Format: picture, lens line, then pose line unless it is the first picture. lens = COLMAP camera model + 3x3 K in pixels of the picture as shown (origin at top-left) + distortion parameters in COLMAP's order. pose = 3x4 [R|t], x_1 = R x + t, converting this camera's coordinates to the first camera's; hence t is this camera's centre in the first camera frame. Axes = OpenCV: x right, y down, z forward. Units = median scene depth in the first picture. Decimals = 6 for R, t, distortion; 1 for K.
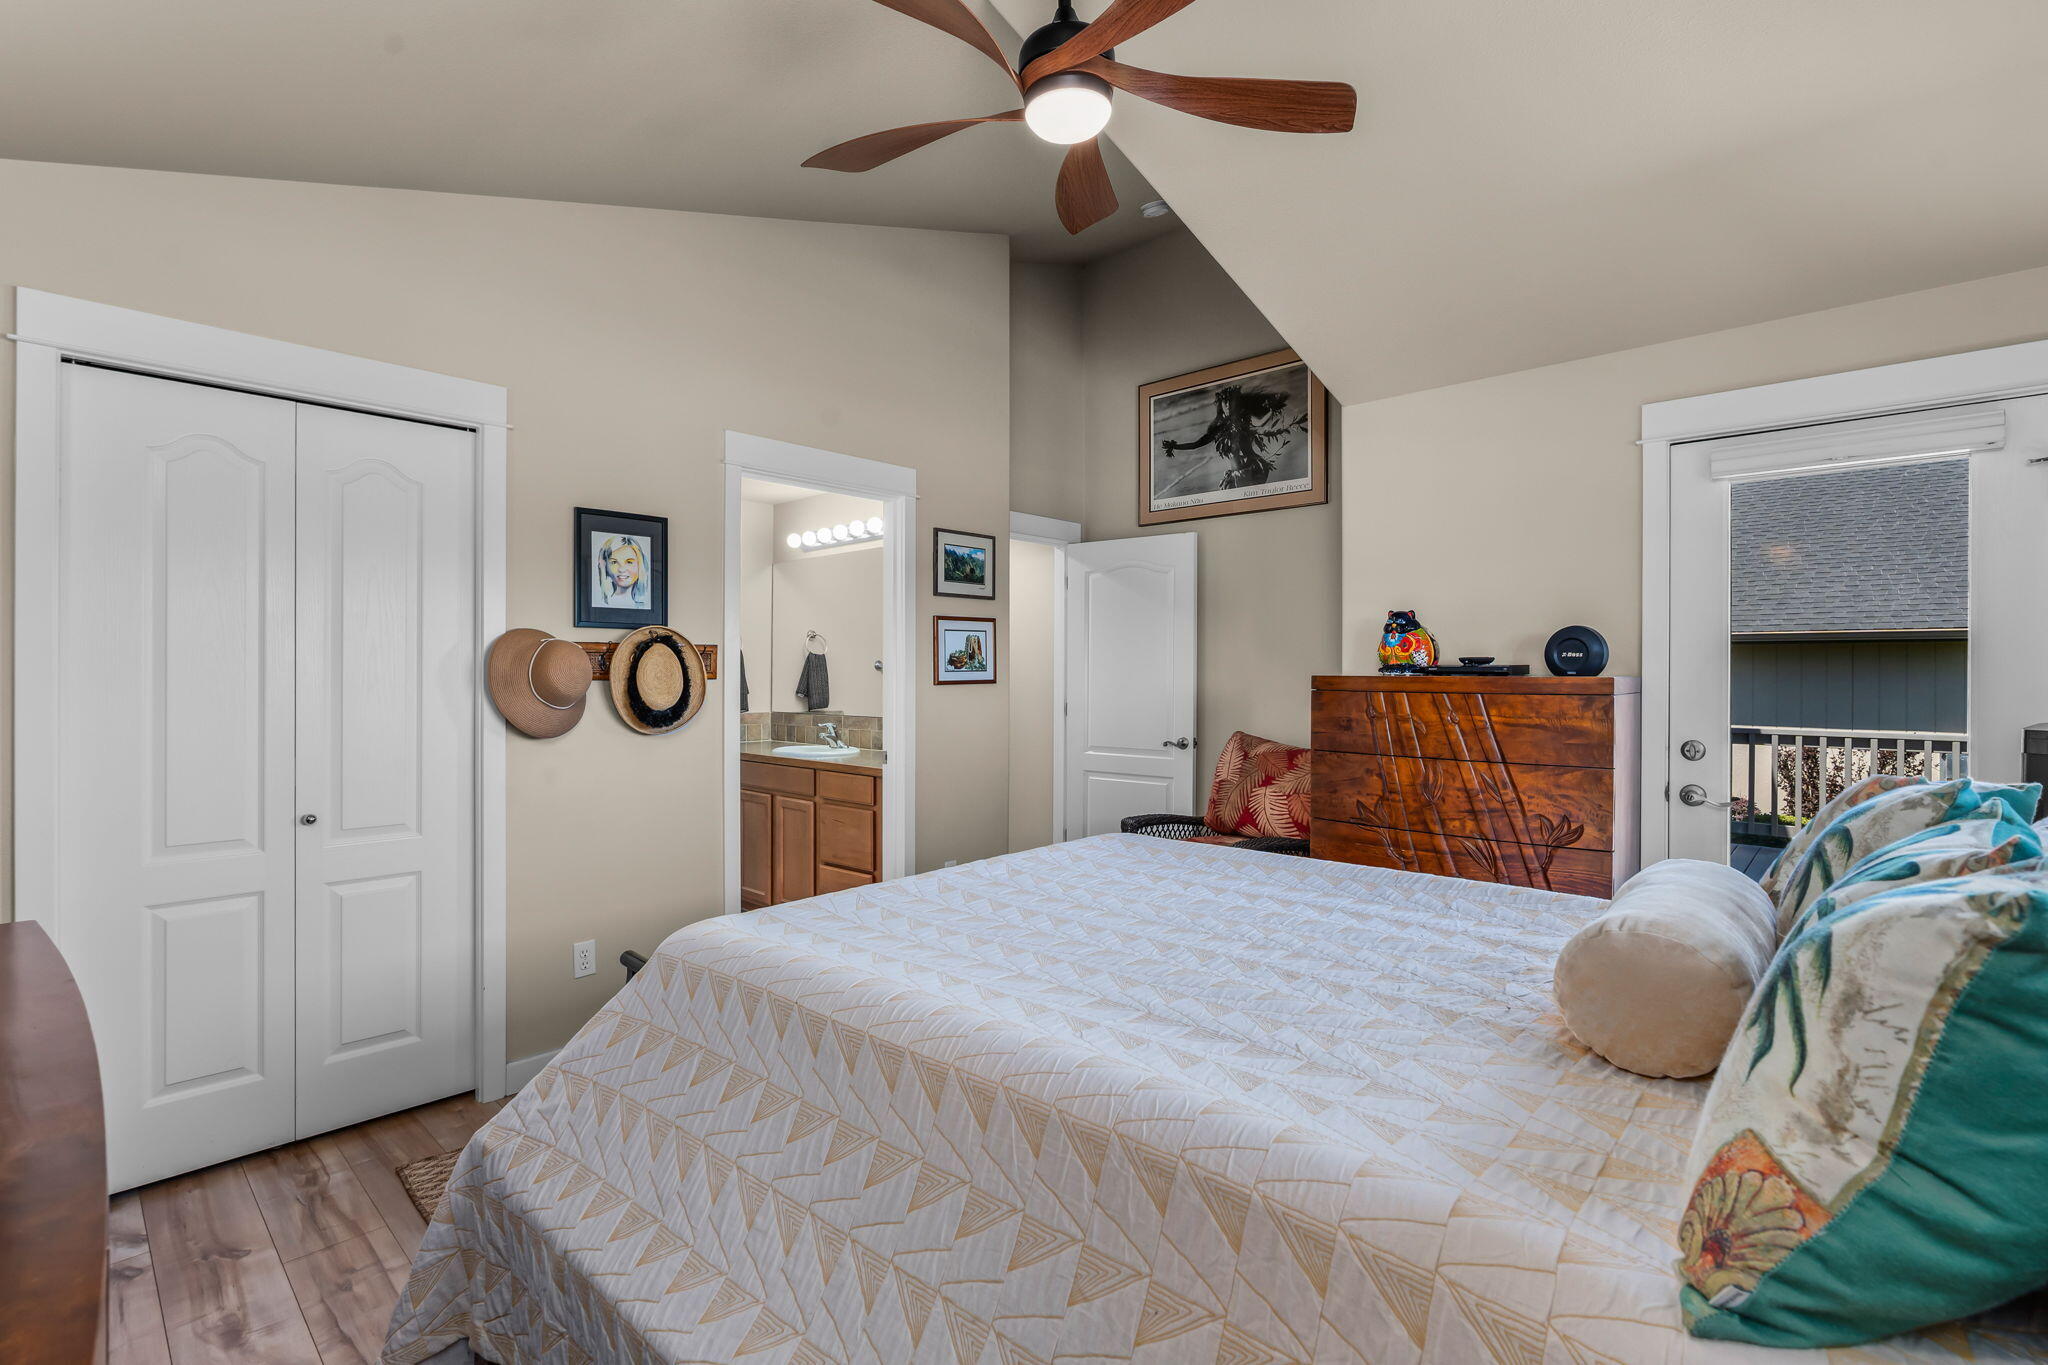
lens RADIAL K [[932.2, 0, 1028.2], [0, 932.2, 654.7], [0, 0, 1]] dist [-0.008945, 0.000503]
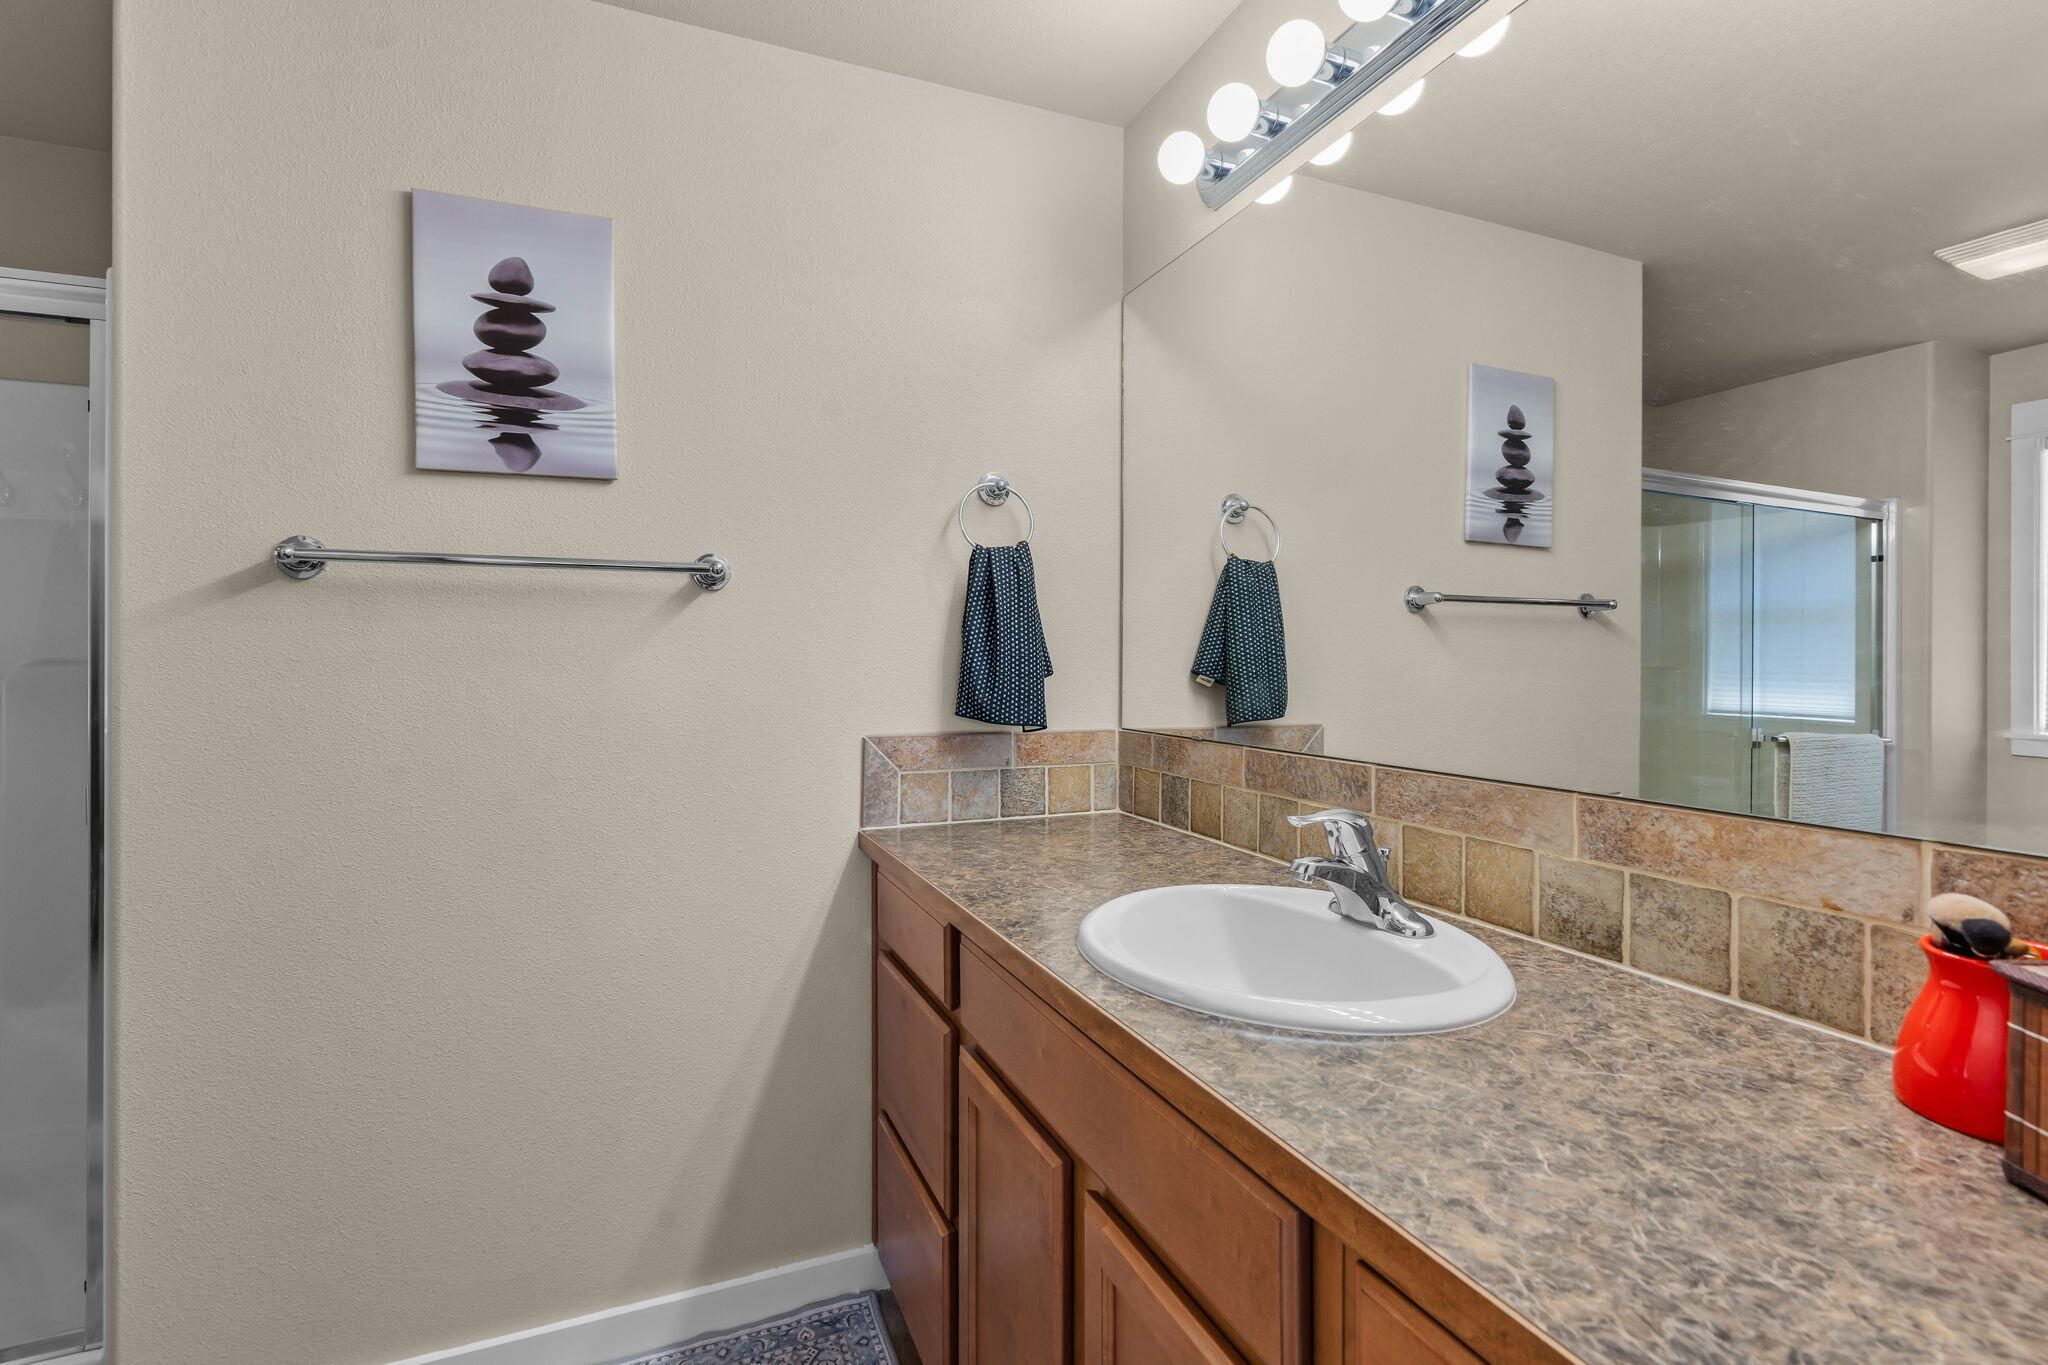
lens RADIAL K [[921.3, 0, 1018.3], [0, 921.3, 680.4], [0, 0, 1]] dist [-0.009672, 0.000447]
pose [[0.907752, 0.006185, -0.419461, -0.169056], [0.011529, 0.999146, 0.039683, 0.029724], [0.419348, -0.040859, 0.906906, 0.683748]]
